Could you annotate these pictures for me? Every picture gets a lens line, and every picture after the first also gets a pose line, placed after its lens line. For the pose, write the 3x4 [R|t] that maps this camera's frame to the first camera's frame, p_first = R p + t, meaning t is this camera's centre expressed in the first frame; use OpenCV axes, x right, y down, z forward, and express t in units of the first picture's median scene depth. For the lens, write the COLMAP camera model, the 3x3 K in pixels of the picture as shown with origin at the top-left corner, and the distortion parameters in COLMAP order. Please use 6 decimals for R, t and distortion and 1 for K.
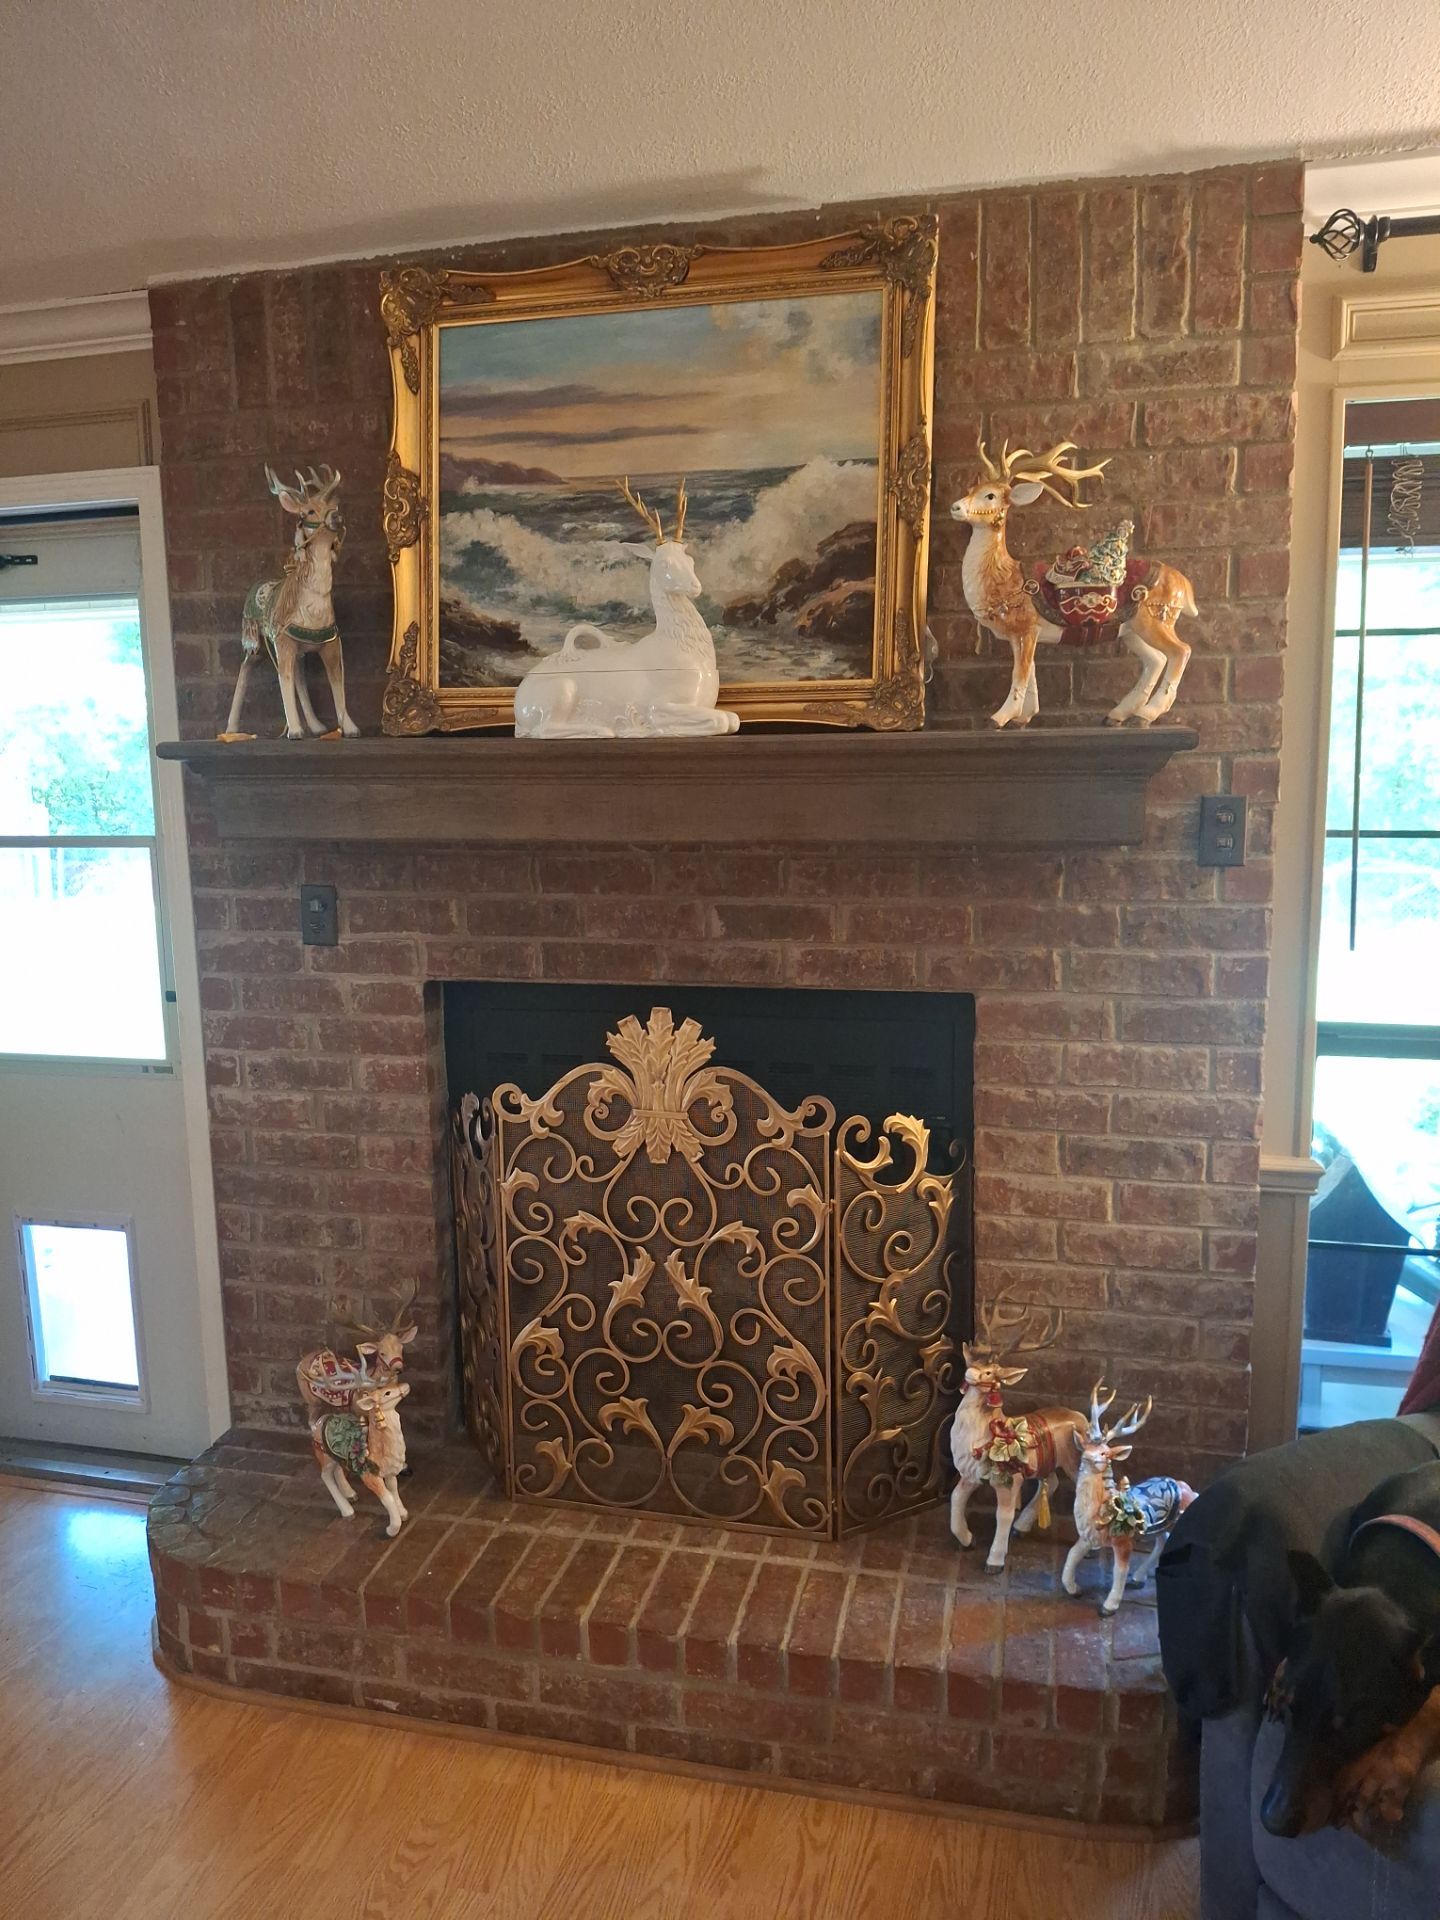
lens RADIAL K [[1340.4, 0, 720.0], [0, 1340.4, 960.0], [0, 0, 1]] dist [0.115668, -0.242541]
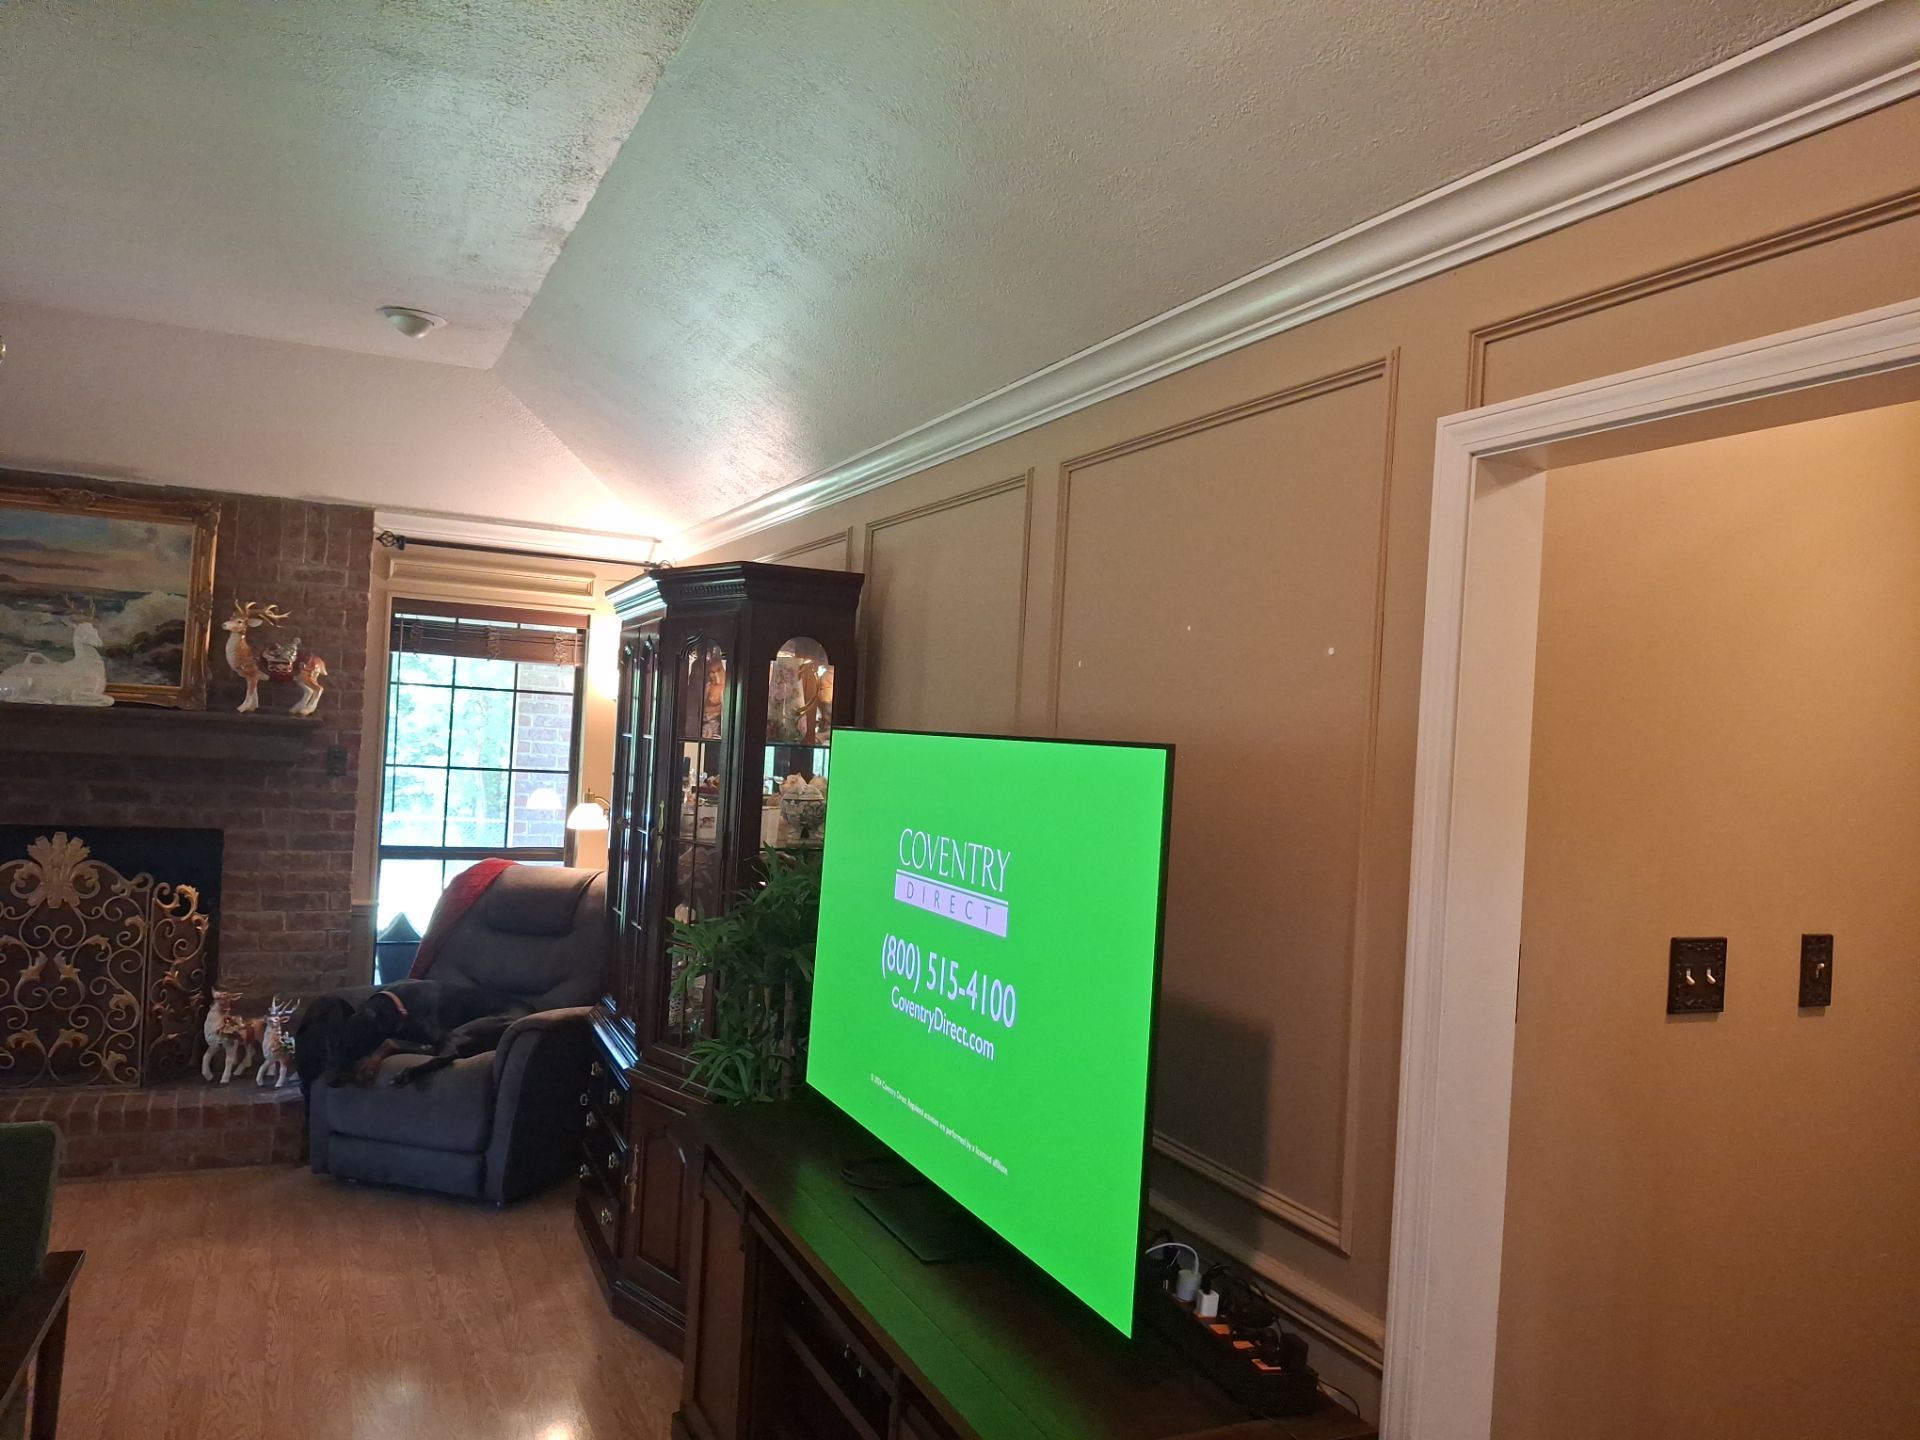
lens RADIAL K [[1404.8, 0, 953.4], [0, 1404.8, 735.0], [0, 0, 1]] dist [-0.002536, -0.022805]
pose [[0.772704, 0.058633, 0.632053, -0.356186], [0.026759, 0.991831, -0.124721, 0.194881], [-0.634202, 0.113286, 0.764823, -1.571999]]
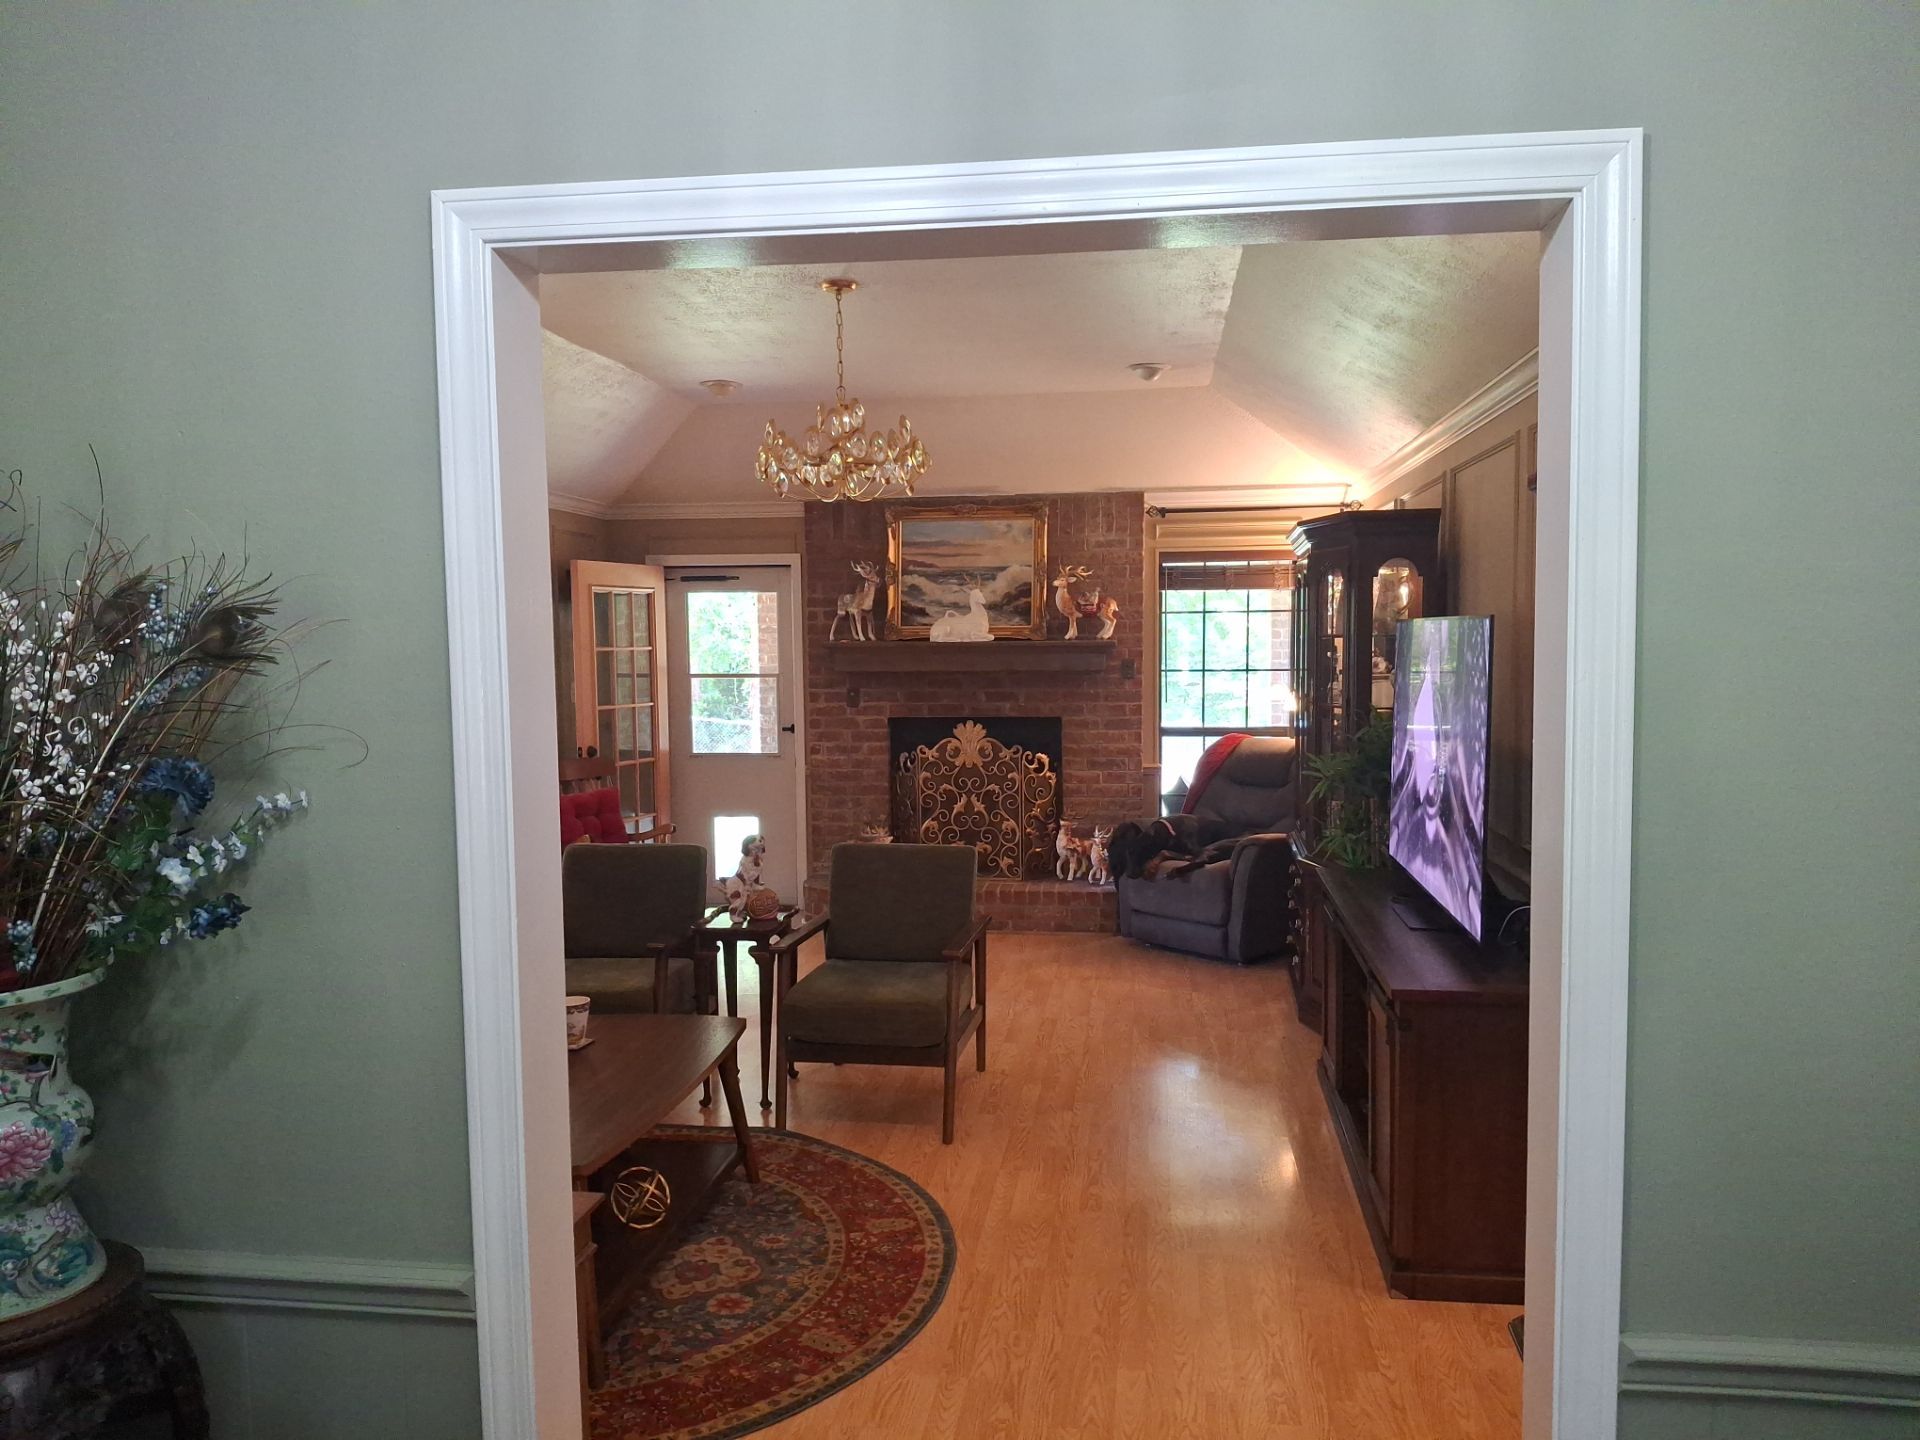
lens RADIAL K [[1340.4, 0, 955.7], [0, 1340.4, 736.4], [0, 0, 1]] dist [0.115668, -0.242541]
pose [[0.994060, -0.003441, 0.108779, -0.449321], [0.011612, 0.997148, -0.074577, 0.327888], [-0.108212, 0.075397, 0.991265, -2.348437]]
